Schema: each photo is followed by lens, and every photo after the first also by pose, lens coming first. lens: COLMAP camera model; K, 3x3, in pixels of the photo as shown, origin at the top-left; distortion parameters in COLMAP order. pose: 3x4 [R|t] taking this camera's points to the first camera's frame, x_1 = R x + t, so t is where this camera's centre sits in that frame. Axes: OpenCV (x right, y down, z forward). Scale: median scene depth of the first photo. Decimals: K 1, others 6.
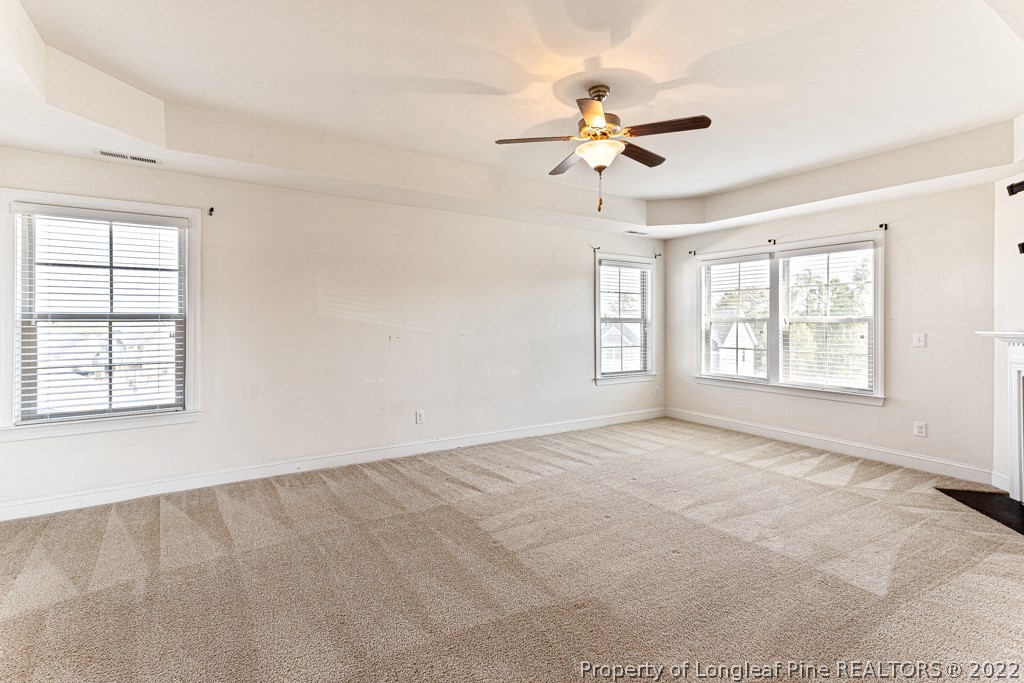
lens RADIAL K [[483.6, 0, 513.9], [0, 483.6, 324.4], [0, 0, 1]] dist [0.024418, -0.000025]
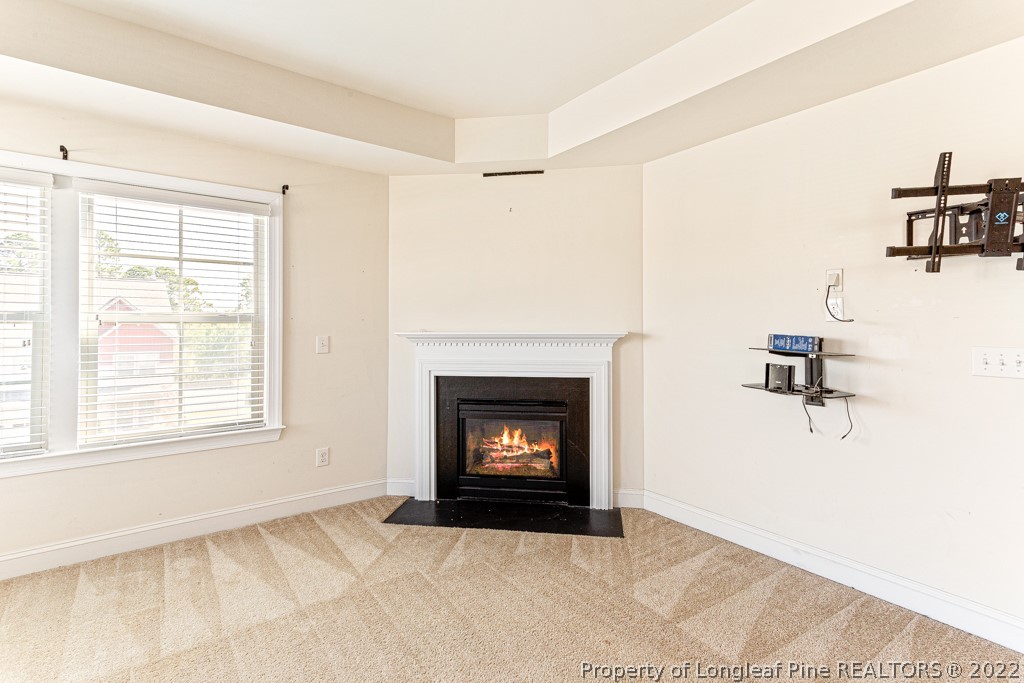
lens RADIAL K [[483.6, 0, 513.9], [0, 483.6, 324.4], [0, 0, 1]] dist [0.024418, -0.000025]
pose [[-0.070286, -0.007611, 0.997498, 0.020550], [0.004175, 0.999960, 0.007924, -0.005807], [-0.997518, 0.004721, -0.070251, 0.705041]]
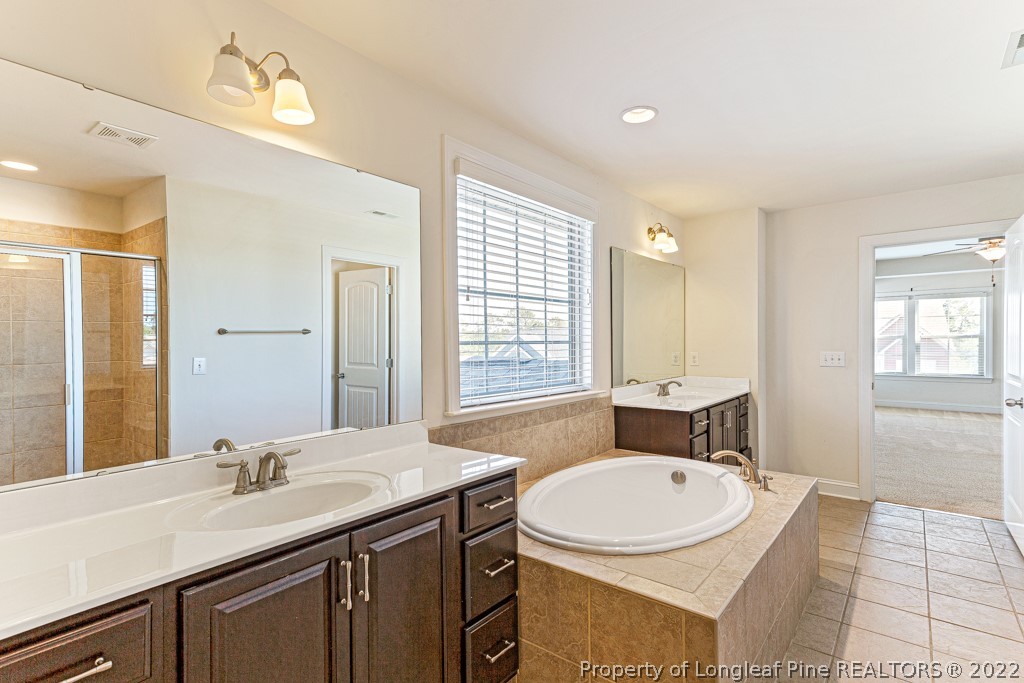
lens RADIAL K [[504.4, 0, 512.0], [0, 504.4, 341.5], [0, 0, 1]] dist [0.034626, 0.000604]
pose [[0.945296, -0.010224, 0.326055, -1.569936], [0.011407, 0.999933, -0.001716, -0.006458], [-0.326016, 0.005341, 0.945349, -0.251665]]
